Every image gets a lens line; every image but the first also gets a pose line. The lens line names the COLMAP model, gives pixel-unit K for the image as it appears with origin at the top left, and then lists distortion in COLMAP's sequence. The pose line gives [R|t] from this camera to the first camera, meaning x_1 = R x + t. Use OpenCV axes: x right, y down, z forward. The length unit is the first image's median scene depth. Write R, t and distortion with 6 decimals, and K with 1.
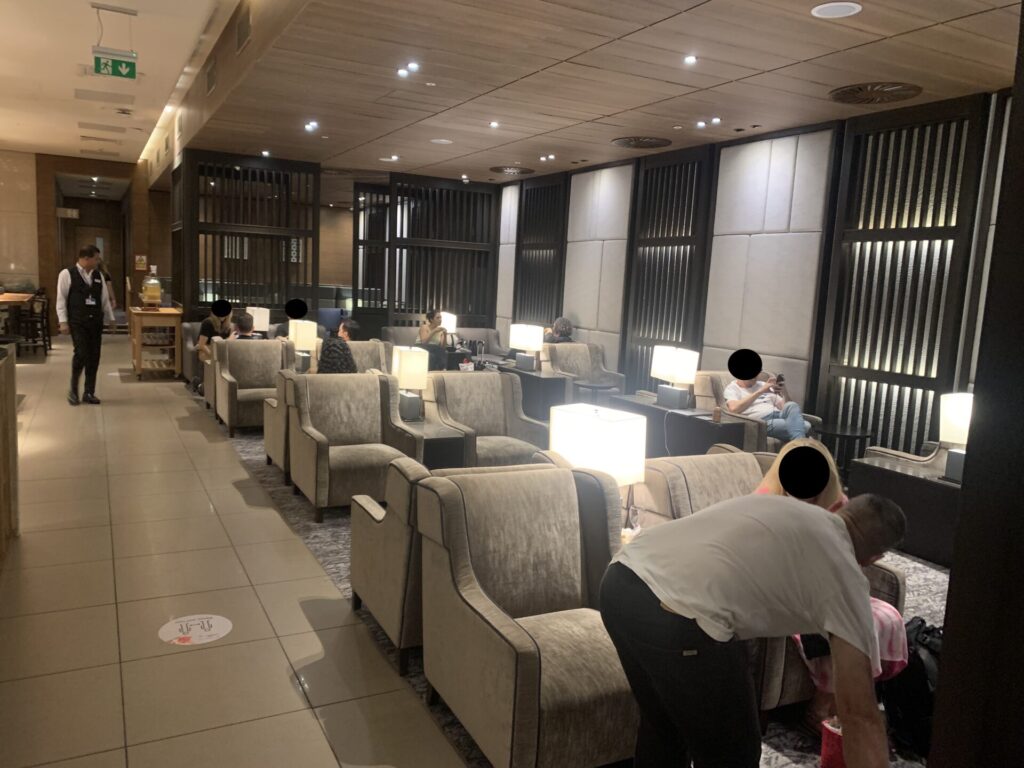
lens RADIAL K [[788.6, 0, 504.0], [0, 788.6, 388.9], [0, 0, 1]] dist [0.036924, -0.043288]
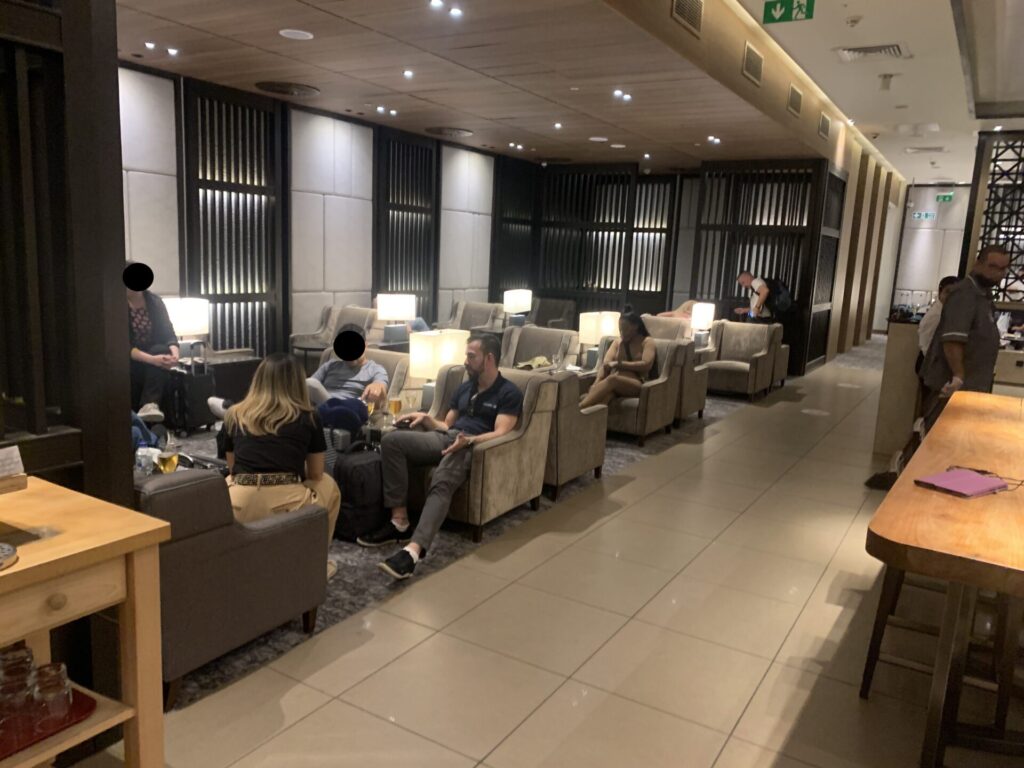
lens RADIAL K [[788.6, 0, 514.0], [0, 788.6, 388.7], [0, 0, 1]] dist [0.036924, -0.043288]
pose [[-0.524408, -0.210076, 0.825145, -0.408362], [0.055014, 0.958702, 0.279041, -0.112460], [-0.849688, 0.191726, -0.491194, 0.677483]]
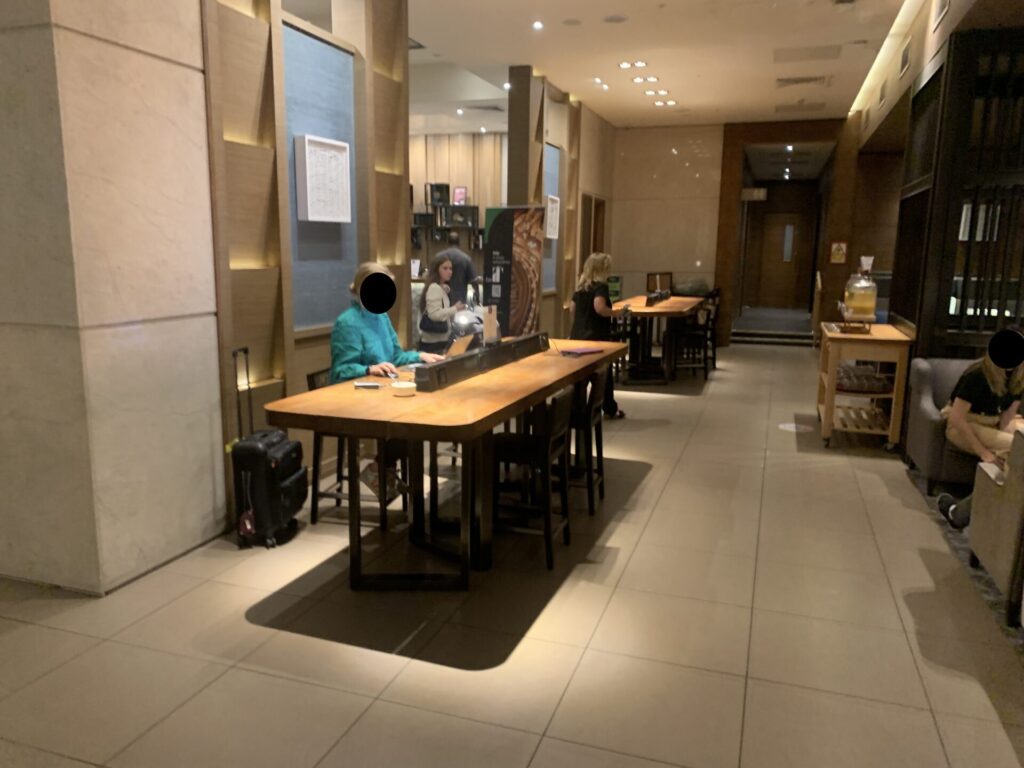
lens RADIAL K [[788.6, 0, 501.0], [0, 788.6, 385.5], [0, 0, 1]] dist [0.036924, -0.043288]
pose [[0.688267, 0.082845, -0.720712, -0.185846], [-0.076652, 0.996202, 0.041311, -0.059960], [0.721397, 0.026812, 0.692003, 0.375553]]
